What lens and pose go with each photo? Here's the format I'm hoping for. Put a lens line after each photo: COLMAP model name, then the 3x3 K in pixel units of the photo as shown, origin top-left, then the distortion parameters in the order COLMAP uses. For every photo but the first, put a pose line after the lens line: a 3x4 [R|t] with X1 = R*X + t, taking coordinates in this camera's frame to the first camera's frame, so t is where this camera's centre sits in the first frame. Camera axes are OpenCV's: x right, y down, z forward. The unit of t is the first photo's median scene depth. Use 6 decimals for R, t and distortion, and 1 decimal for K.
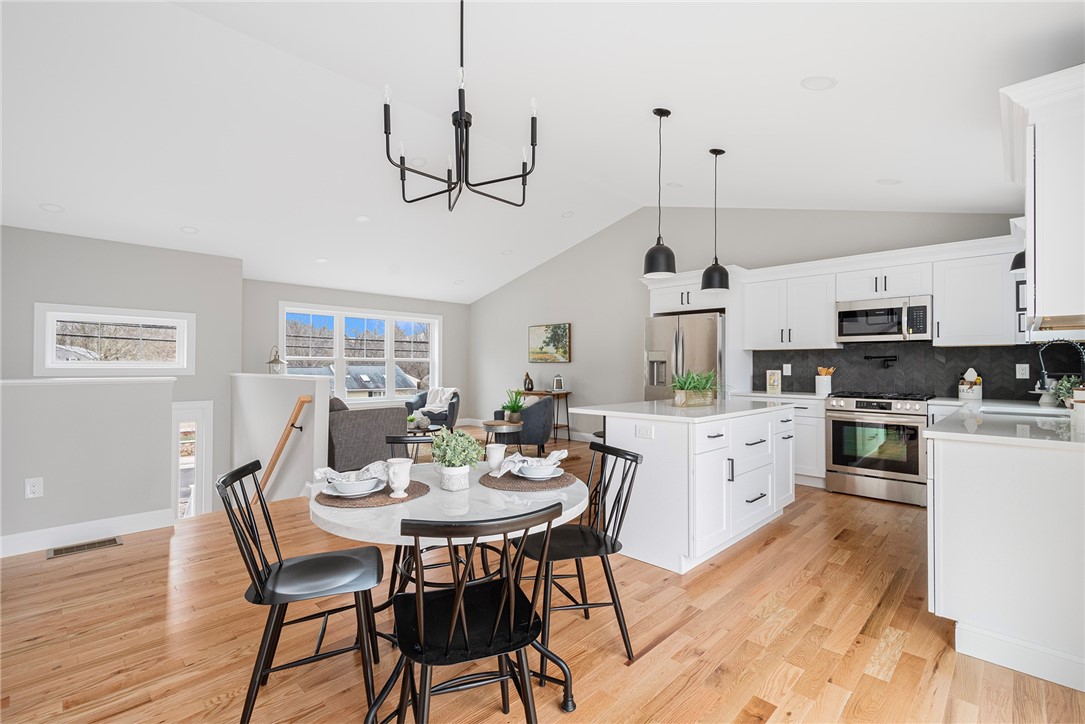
lens RADIAL K [[475.5, 0, 537.1], [0, 475.5, 365.1], [0, 0, 1]] dist [0.016289, -0.000266]
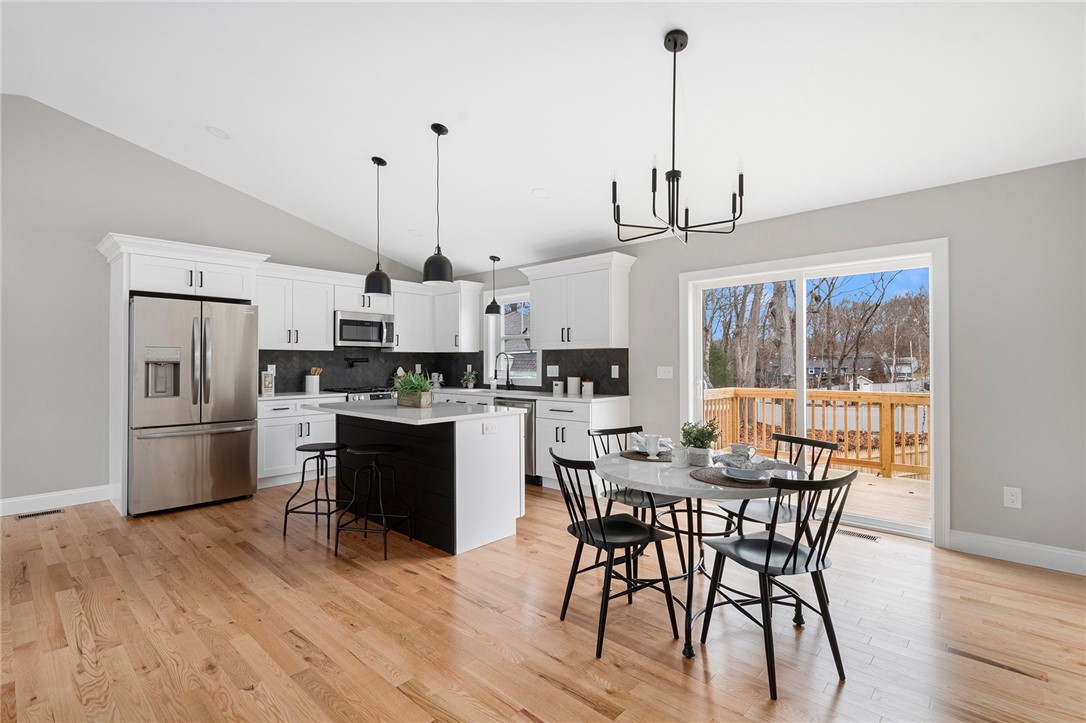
lens RADIAL K [[495.4, 0, 543.0], [0, 495.4, 361.5], [0, 0, 1]] dist [-0.015393, -0.000012]
pose [[-0.057047, 0.000667, 0.998371, -0.633227], [-0.000334, 1.000000, -0.000687, -0.010262], [-0.998371, -0.000373, -0.057046, 0.628547]]
